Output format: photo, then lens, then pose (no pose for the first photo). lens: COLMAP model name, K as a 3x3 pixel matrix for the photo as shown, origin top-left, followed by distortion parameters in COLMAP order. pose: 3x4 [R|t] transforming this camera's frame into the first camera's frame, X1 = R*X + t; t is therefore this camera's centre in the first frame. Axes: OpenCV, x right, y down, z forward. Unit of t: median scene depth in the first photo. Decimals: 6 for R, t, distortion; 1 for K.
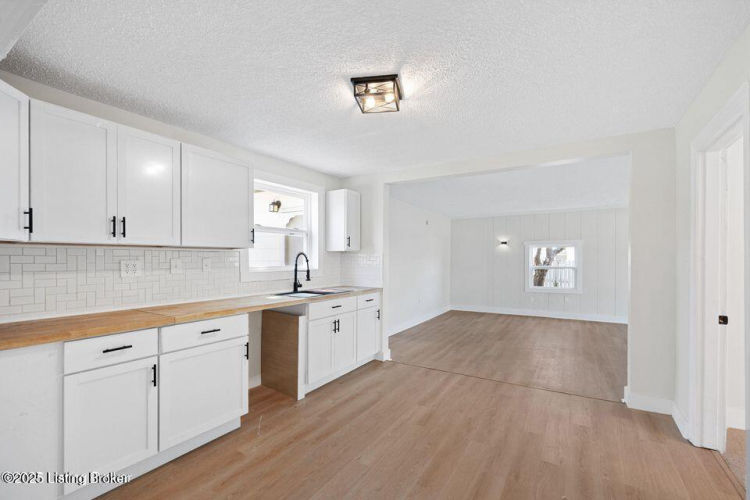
lens RADIAL K [[335.4, 0, 362.7], [0, 335.4, 259.8], [0, 0, 1]] dist [0.000088, -0.000420]
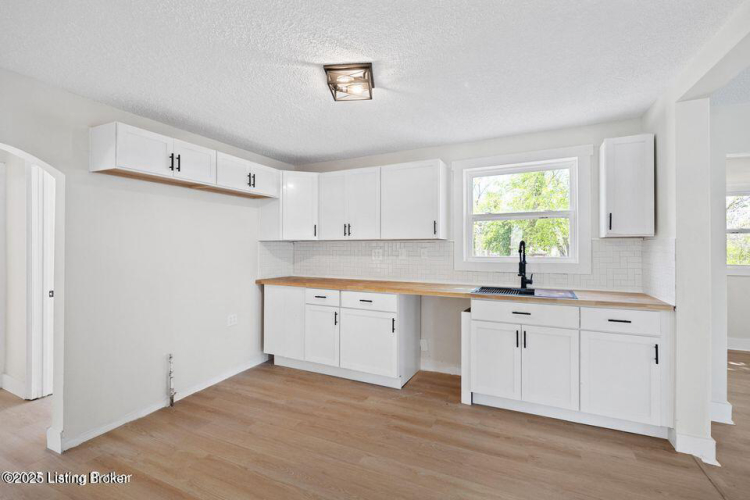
lens RADIAL K [[335.4, 0, 377.3], [0, 335.4, 243.9], [0, 0, 1]] dist [0.000088, -0.000420]
pose [[0.121072, -0.012133, -0.992570, 0.831539], [-0.005971, 0.999898, -0.012951, -0.002722], [0.992626, 0.007495, 0.120987, 0.785050]]
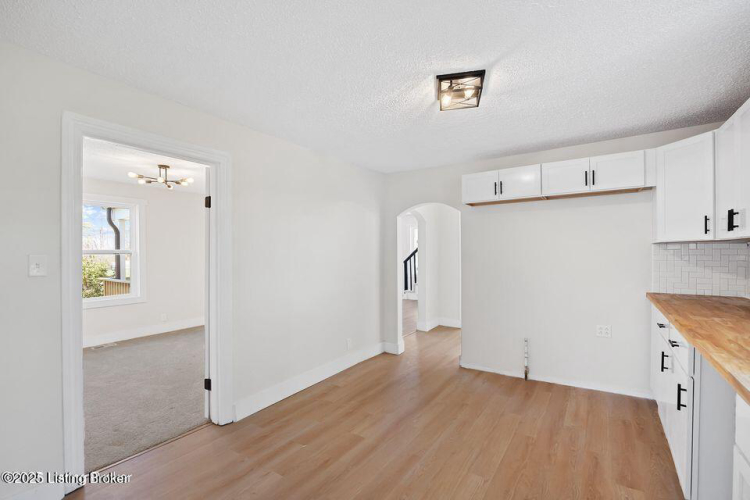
lens RADIAL K [[335.4, 0, 375.8], [0, 335.4, 255.1], [0, 0, 1]] dist [0.000088, -0.000420]
pose [[-0.999980, 0.006243, 0.000952, 0.238396], [0.006263, 0.999719, 0.022855, -0.024732], [-0.000809, 0.022861, -0.999738, 1.629888]]
